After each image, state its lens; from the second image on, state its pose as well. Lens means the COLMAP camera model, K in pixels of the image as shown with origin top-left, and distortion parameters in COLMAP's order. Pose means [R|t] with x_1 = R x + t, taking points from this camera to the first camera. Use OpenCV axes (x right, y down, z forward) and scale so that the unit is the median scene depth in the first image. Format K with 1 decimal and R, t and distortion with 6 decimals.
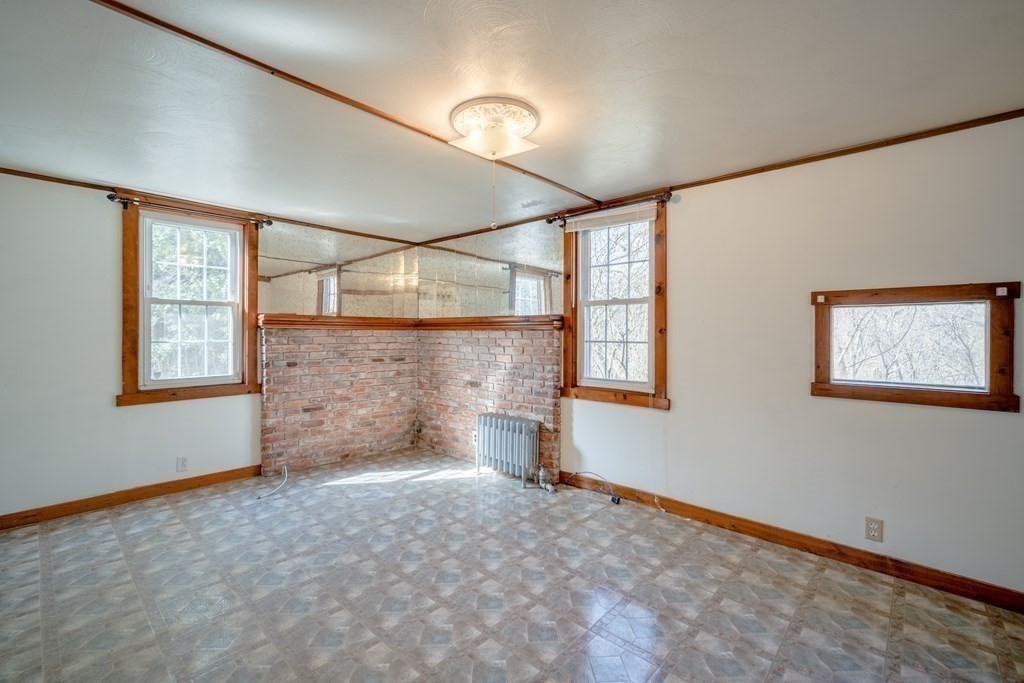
lens RADIAL K [[448.0, 0, 512.1], [0, 448.0, 331.4], [0, 0, 1]] dist [-0.001689, 0.000336]
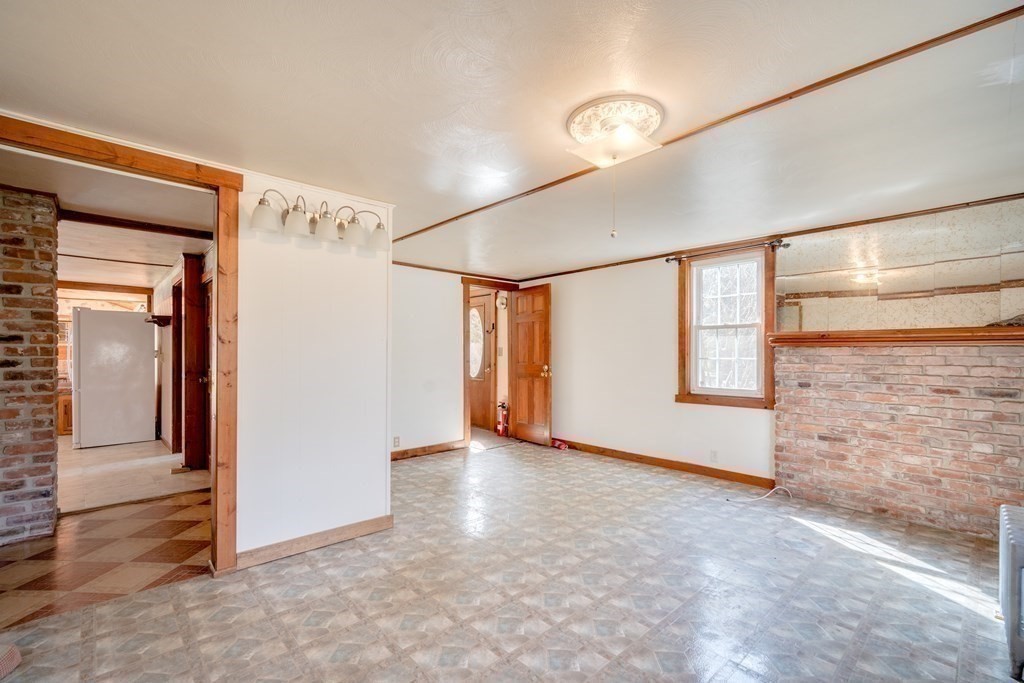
lens RADIAL K [[448.0, 0, 506.2], [0, 448.0, 356.2], [0, 0, 1]] dist [-0.001689, 0.000336]
pose [[-0.087886, 0.006069, -0.996112, 0.492967], [0.003042, 0.999978, 0.005824, 0.006200], [0.996126, -0.002518, -0.087902, 0.461970]]
